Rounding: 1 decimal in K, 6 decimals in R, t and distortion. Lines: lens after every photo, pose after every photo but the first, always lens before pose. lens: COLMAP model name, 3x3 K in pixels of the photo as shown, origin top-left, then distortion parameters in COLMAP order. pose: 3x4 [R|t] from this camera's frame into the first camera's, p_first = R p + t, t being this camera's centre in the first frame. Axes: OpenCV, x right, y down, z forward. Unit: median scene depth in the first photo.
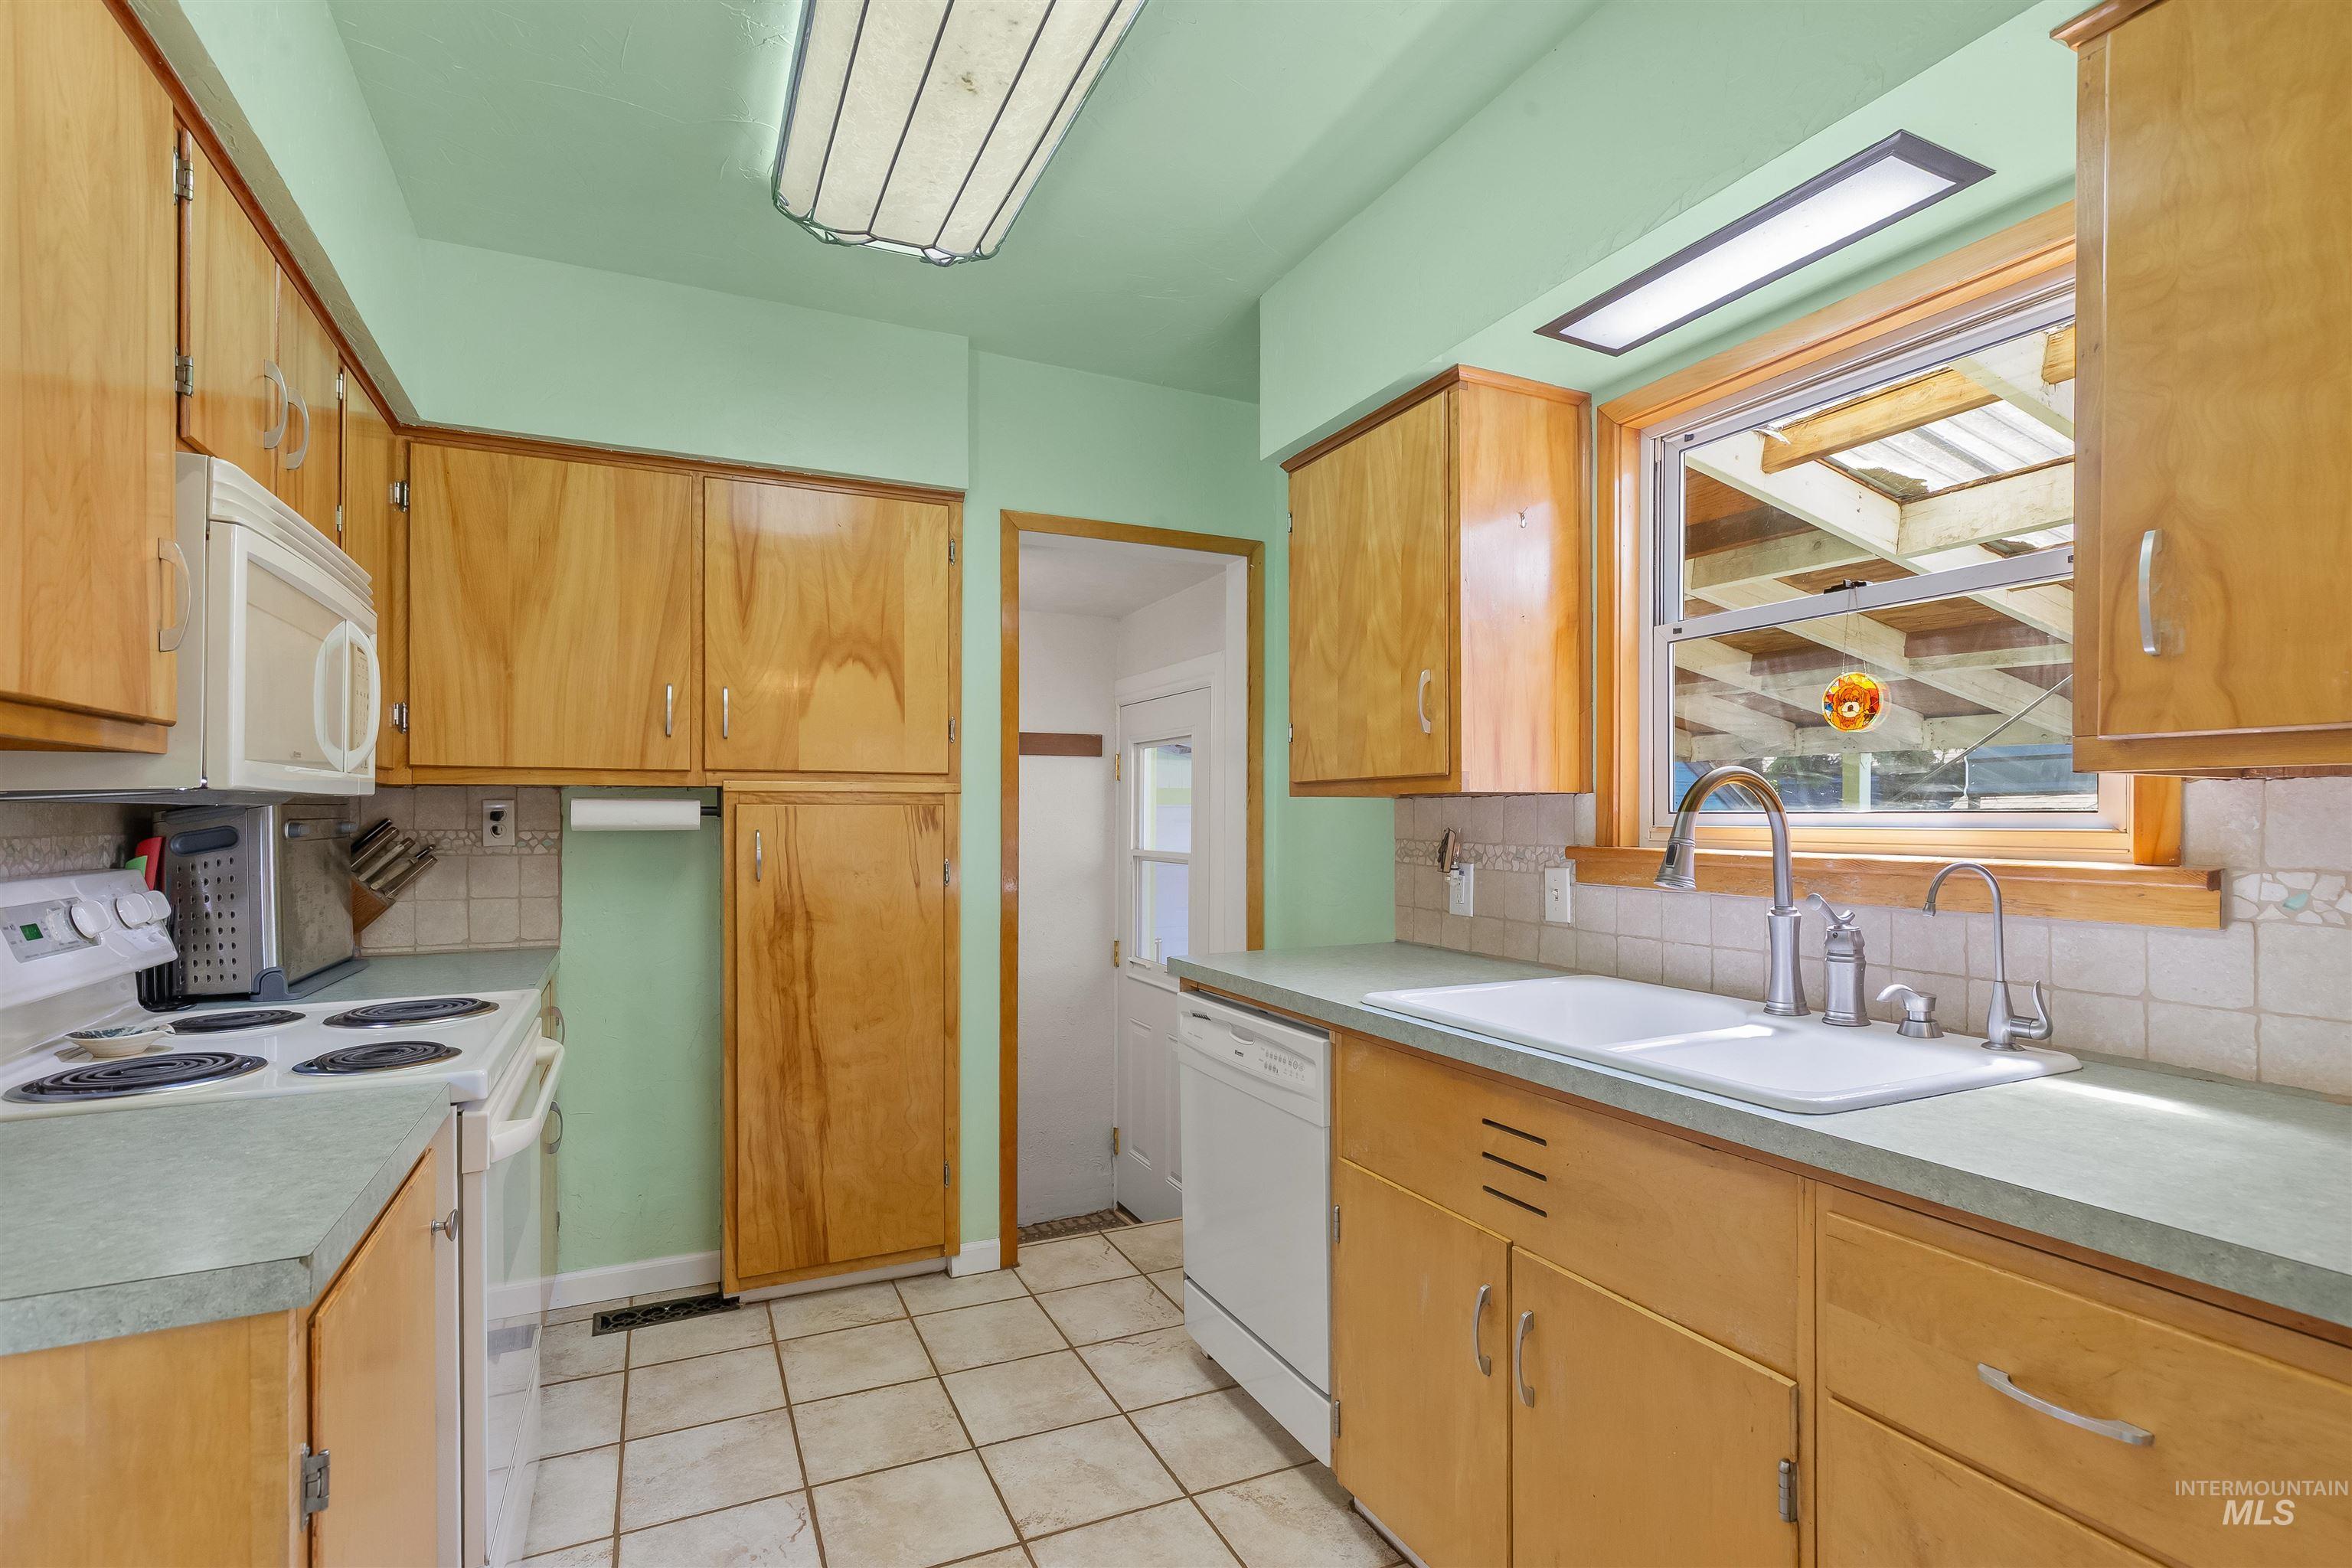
lens RADIAL K [[1103.4, 0, 1175.9], [0, 1103.4, 818.9], [0, 0, 1]] dist [-0.001269, 0.001387]
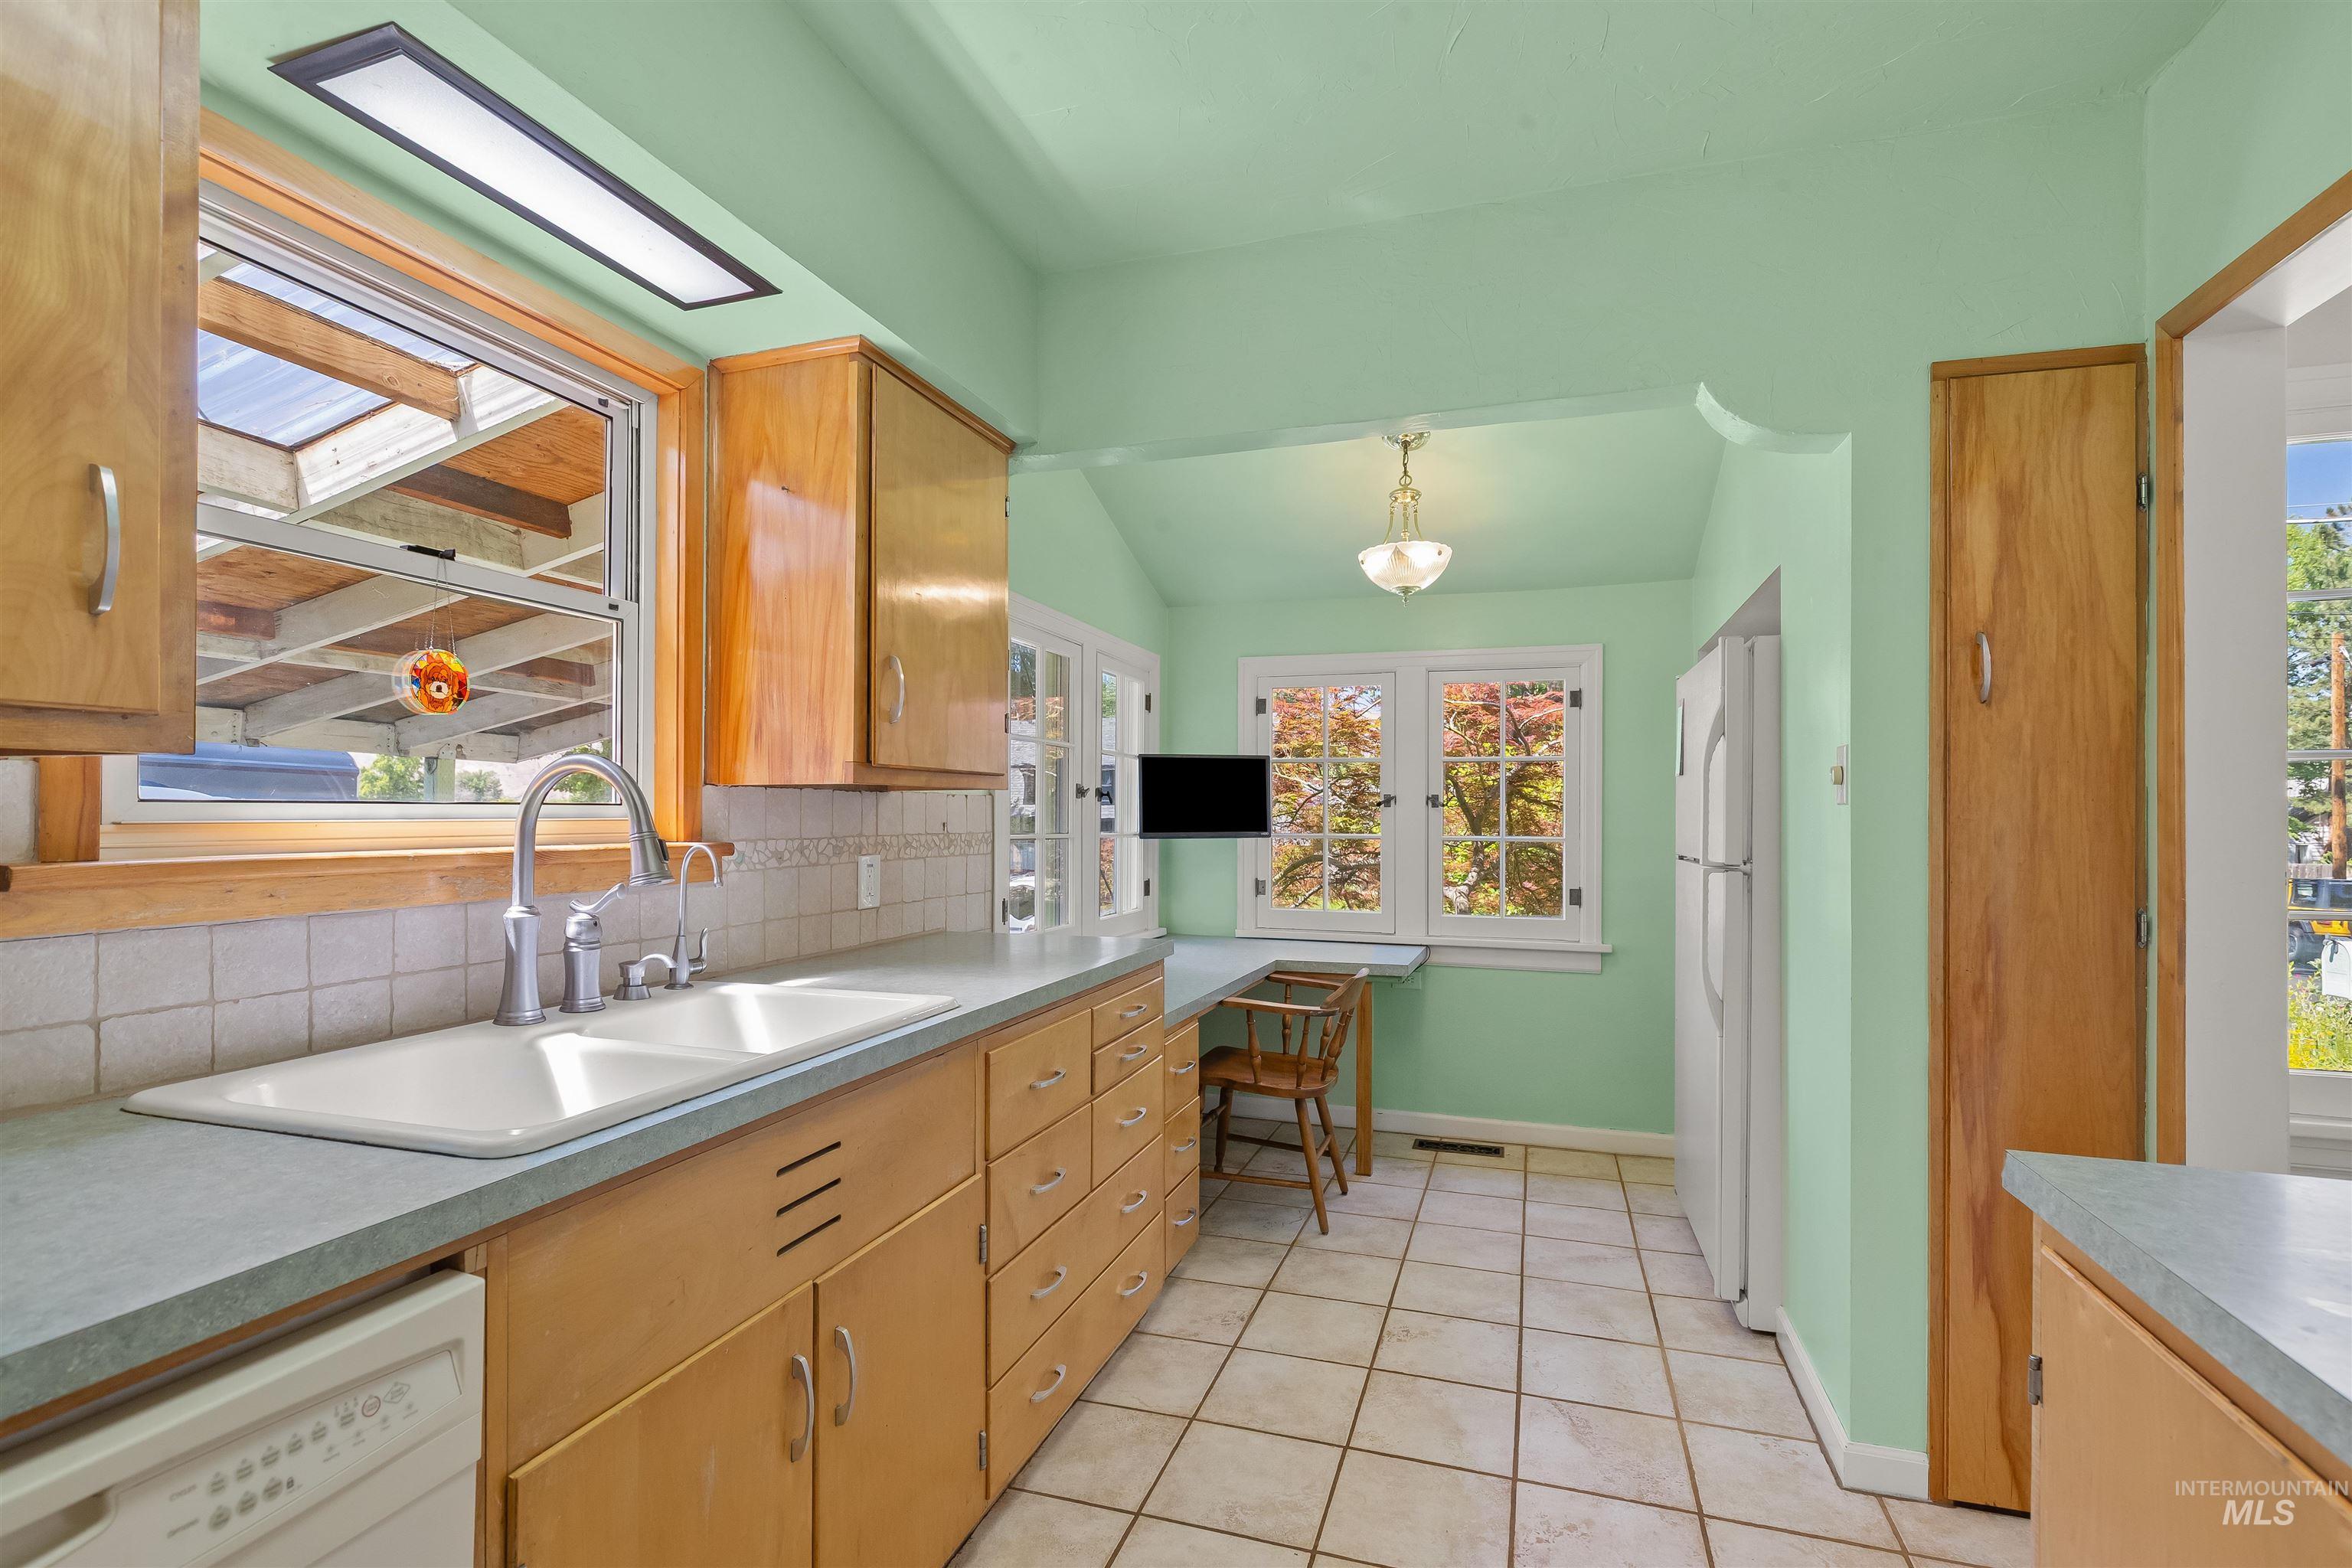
lens RADIAL K [[1084.7, 0, 1184.4], [0, 1084.7, 795.1], [0, 0, 1]] dist [0.000280, 0.001856]
pose [[-0.733806, 0.005208, 0.679339, -0.443913], [-0.004669, 0.999908, -0.012708, -0.003911], [-0.679343, -0.012497, -0.733714, 1.226742]]
